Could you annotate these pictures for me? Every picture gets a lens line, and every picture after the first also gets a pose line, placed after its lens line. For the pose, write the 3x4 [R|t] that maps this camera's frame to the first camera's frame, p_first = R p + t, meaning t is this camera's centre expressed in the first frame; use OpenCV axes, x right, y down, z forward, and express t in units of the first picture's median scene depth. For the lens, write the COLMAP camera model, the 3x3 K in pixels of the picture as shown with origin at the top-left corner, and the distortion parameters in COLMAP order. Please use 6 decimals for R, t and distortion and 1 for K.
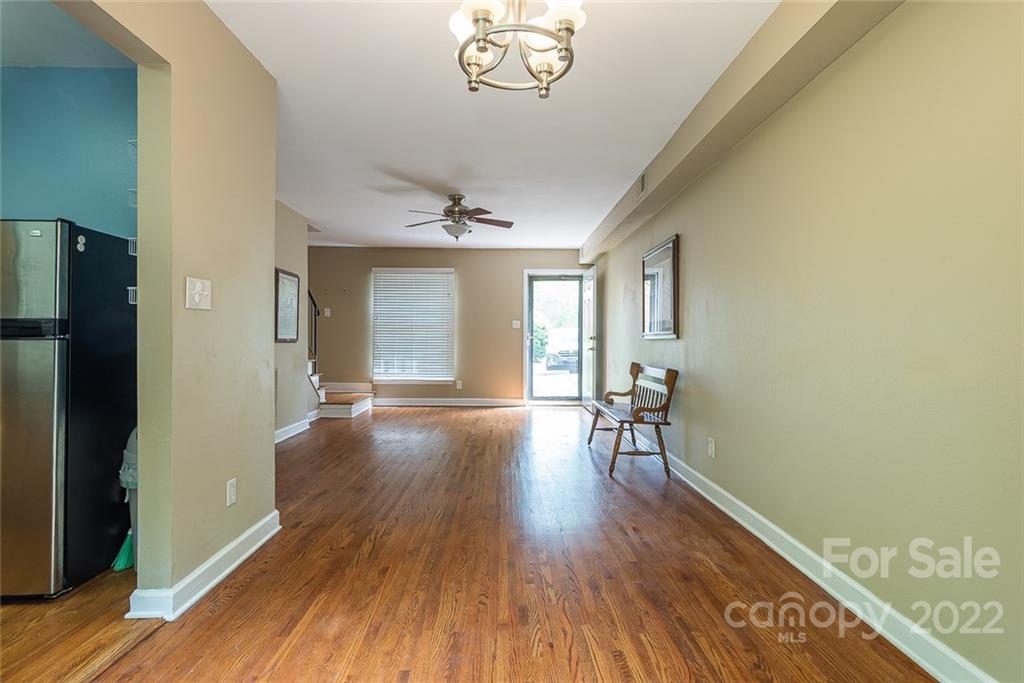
lens RADIAL K [[521.2, 0, 510.4], [0, 521.2, 337.4], [0, 0, 1]] dist [0.033571, -0.027277]
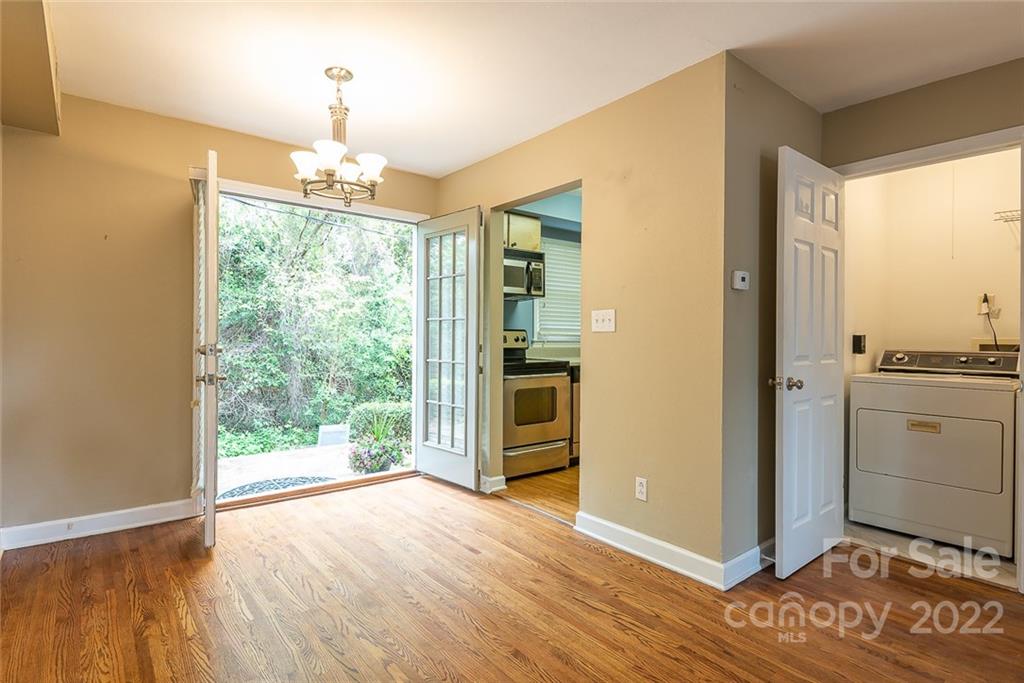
lens RADIAL K [[521.2, 0, 510.4], [0, 521.2, 337.4], [0, 0, 1]] dist [0.033571, -0.027277]
pose [[-0.786898, -0.007733, -0.617034, 0.143259], [-0.011720, 0.999928, 0.002414, -0.012397], [0.616971, 0.009131, -0.786933, 0.619609]]
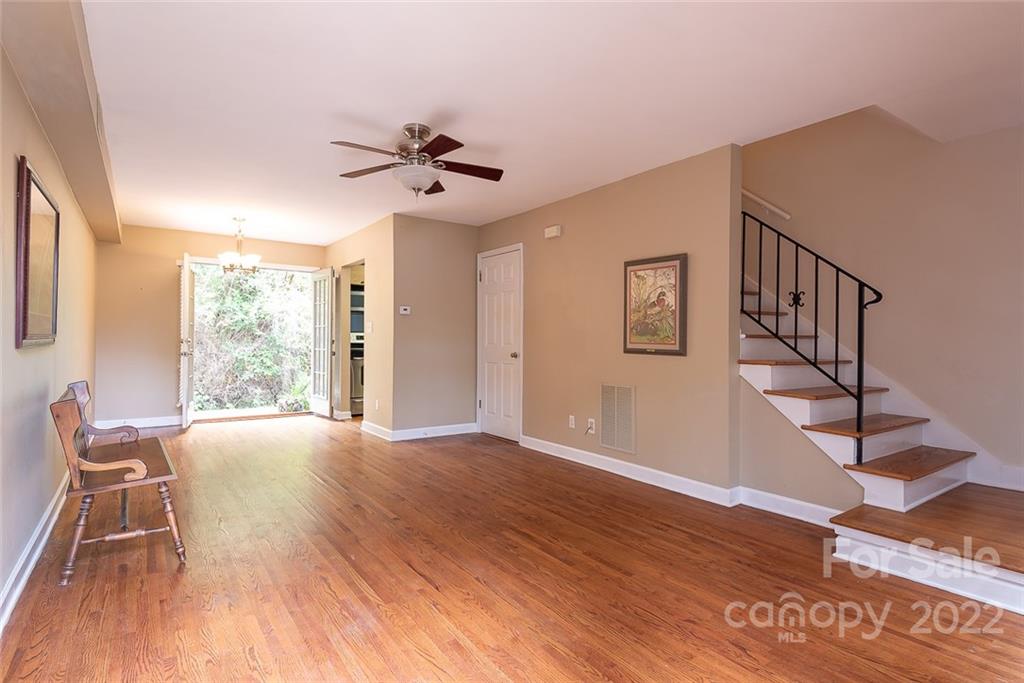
lens RADIAL K [[521.2, 0, 510.4], [0, 521.2, 337.4], [0, 0, 1]] dist [0.033571, -0.027277]
pose [[-0.824291, -0.011303, -0.566053, 0.126539], [-0.010570, 0.999934, -0.004575, -0.007206], [0.566067, 0.002212, -0.824356, 1.224209]]
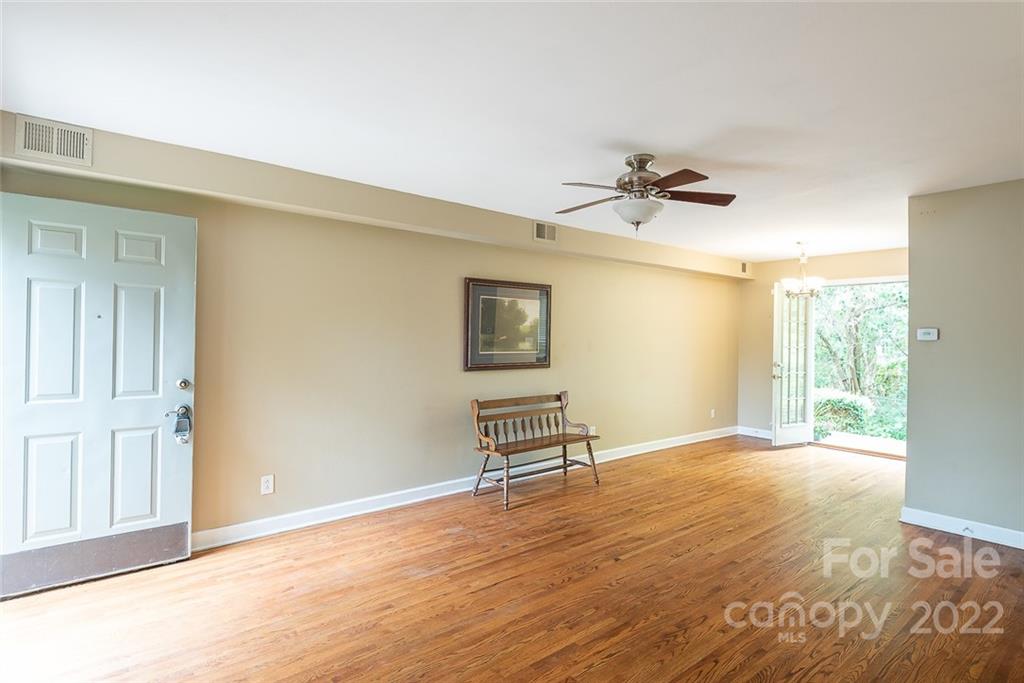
lens RADIAL K [[521.2, 0, 510.4], [0, 521.2, 337.4], [0, 0, 1]] dist [0.033571, -0.027277]
pose [[-0.624935, -0.013283, 0.780564, -0.374105], [-0.015258, 0.999872, 0.004800, -0.046320], [-0.780528, -0.008910, -0.625058, 1.147422]]
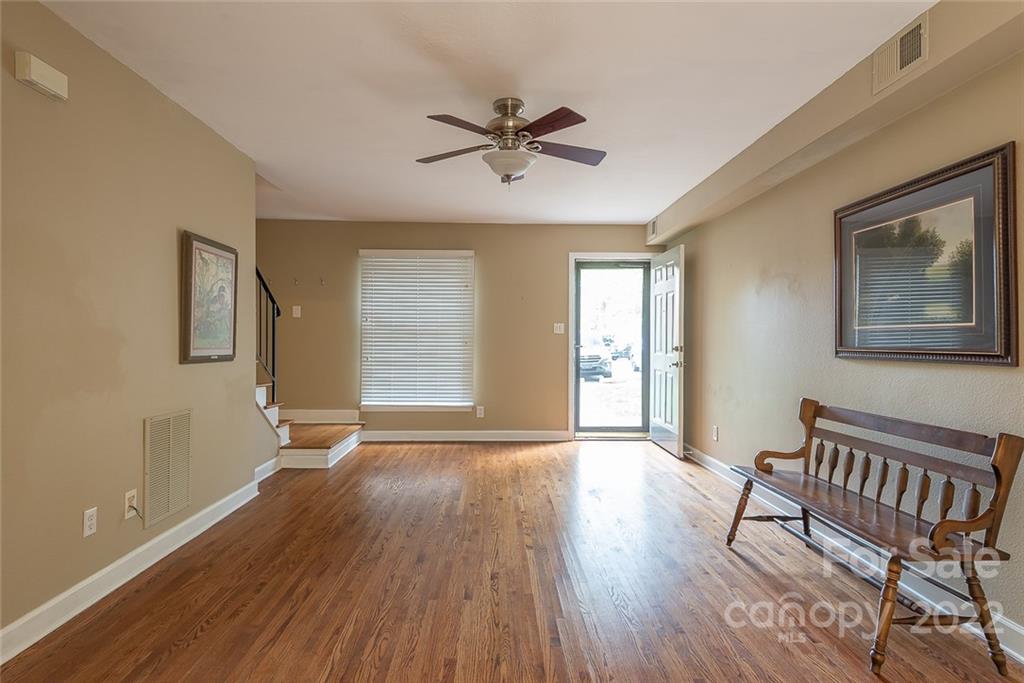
lens RADIAL K [[521.2, 0, 510.4], [0, 521.2, 337.4], [0, 0, 1]] dist [0.033571, -0.027277]
pose [[0.999829, -0.000324, 0.018486, -0.085359], [0.000348, 0.999999, -0.001252, -0.013984], [-0.018485, 0.001259, 0.999828, 0.335984]]
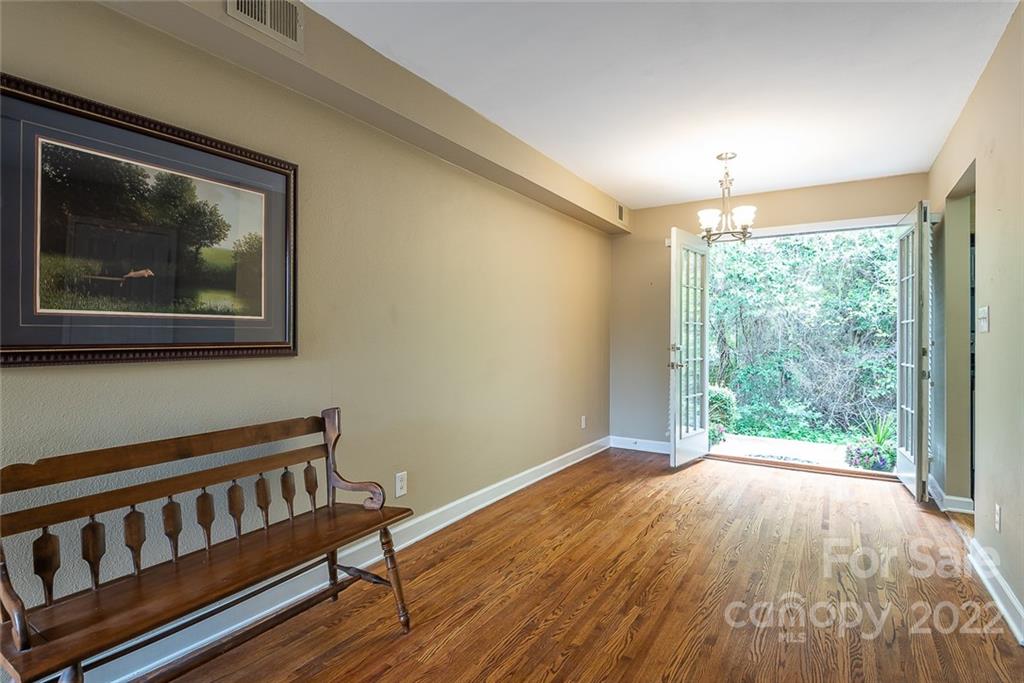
lens RADIAL K [[521.2, 0, 510.4], [0, 521.2, 337.4], [0, 0, 1]] dist [0.033571, -0.027277]
pose [[-0.844520, -0.007231, 0.535475, -0.103780], [-0.006767, 0.999973, 0.002831, -0.012343], [-0.535482, -0.001232, -0.844546, 0.828499]]
